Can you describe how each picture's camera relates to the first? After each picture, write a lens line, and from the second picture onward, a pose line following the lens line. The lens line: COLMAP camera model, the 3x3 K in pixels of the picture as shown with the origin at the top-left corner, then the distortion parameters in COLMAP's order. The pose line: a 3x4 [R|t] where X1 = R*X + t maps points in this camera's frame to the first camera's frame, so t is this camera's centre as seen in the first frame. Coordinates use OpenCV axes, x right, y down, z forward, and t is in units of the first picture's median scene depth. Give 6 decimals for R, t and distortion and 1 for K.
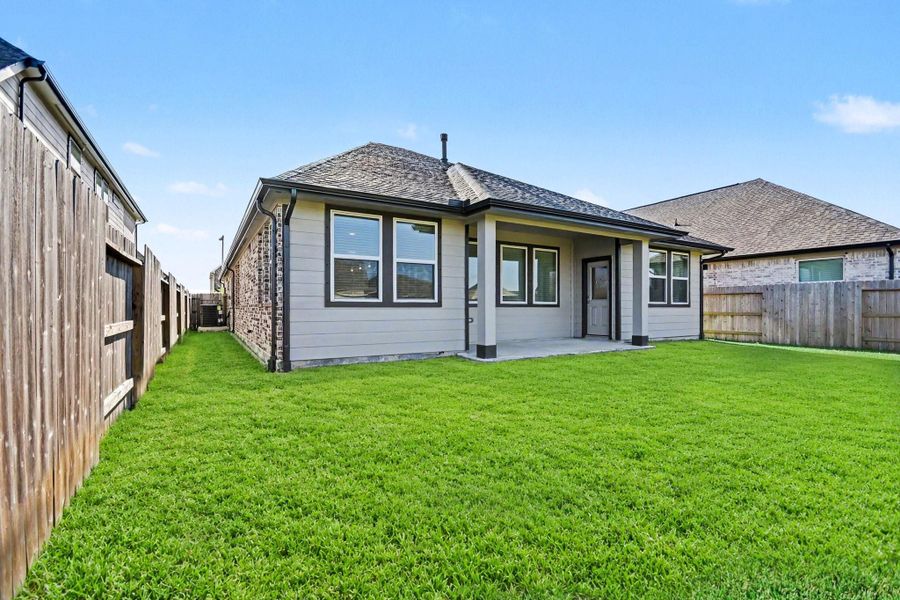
lens RADIAL K [[408.8, 0, 449.6], [0, 408.8, 306.5], [0, 0, 1]] dist [0.000747, 0.000975]
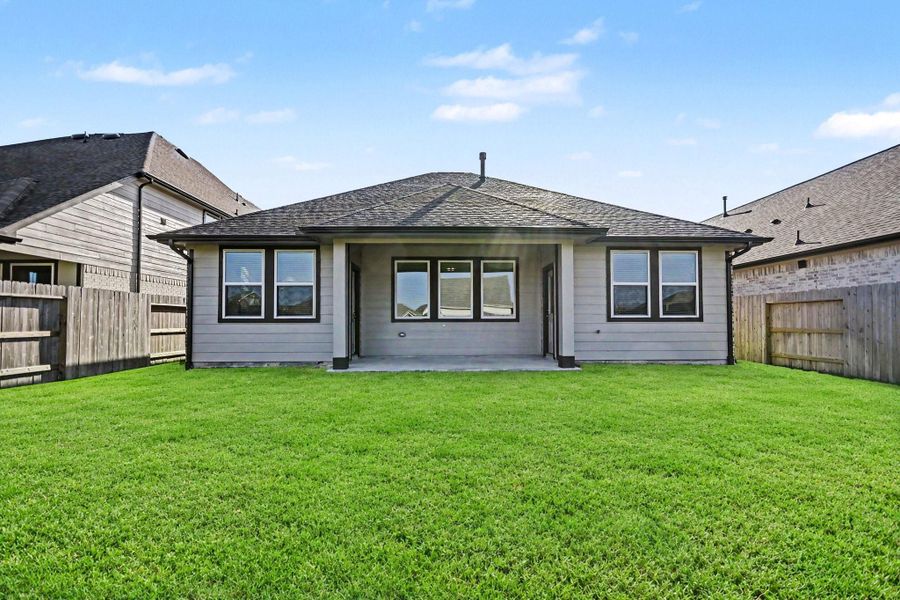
lens RADIAL K [[408.8, 0, 449.7], [0, 408.8, 302.4], [0, 0, 1]] dist [0.000747, 0.000975]
pose [[0.871685, -0.026890, -0.489329, 0.574141], [0.003859, 0.998839, -0.048015, 0.001194], [0.490052, 0.039966, 0.870777, 0.122251]]
